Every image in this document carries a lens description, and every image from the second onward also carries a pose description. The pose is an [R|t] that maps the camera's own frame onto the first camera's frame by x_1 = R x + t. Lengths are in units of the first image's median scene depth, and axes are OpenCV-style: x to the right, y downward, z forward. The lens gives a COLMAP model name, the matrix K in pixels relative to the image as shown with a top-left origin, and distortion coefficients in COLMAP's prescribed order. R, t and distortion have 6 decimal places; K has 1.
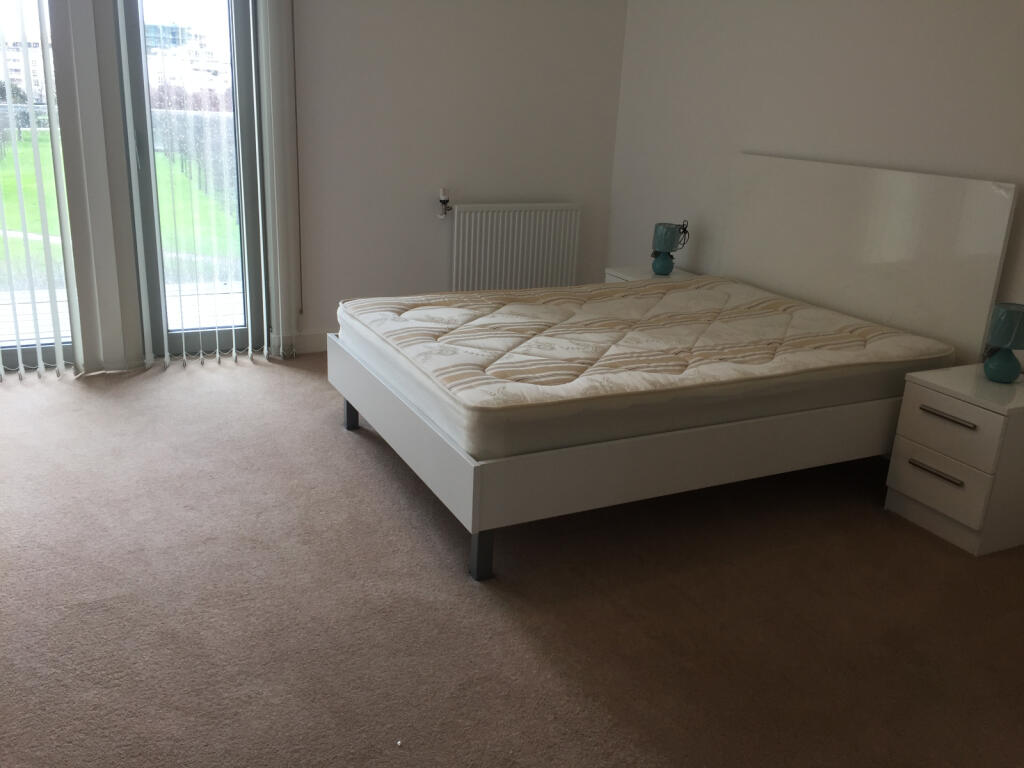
lens RADIAL K [[878.7, 0, 509.1], [0, 878.7, 379.8], [0, 0, 1]] dist [0.104102, -0.142659]
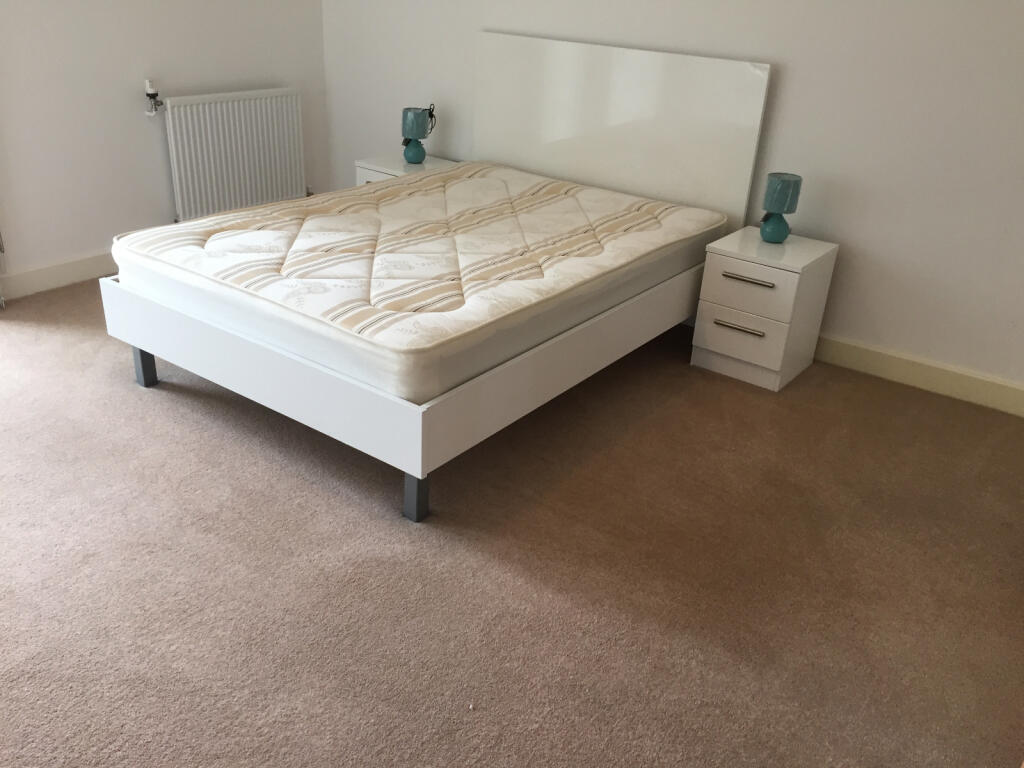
lens RADIAL K [[878.7, 0, 509.1], [0, 878.7, 379.8], [0, 0, 1]] dist [0.104102, -0.142659]
pose [[0.892279, -0.192065, 0.408594, -0.265393], [0.126543, 0.975118, 0.182024, -0.076011], [-0.433388, -0.110711, 0.894381, 0.088621]]
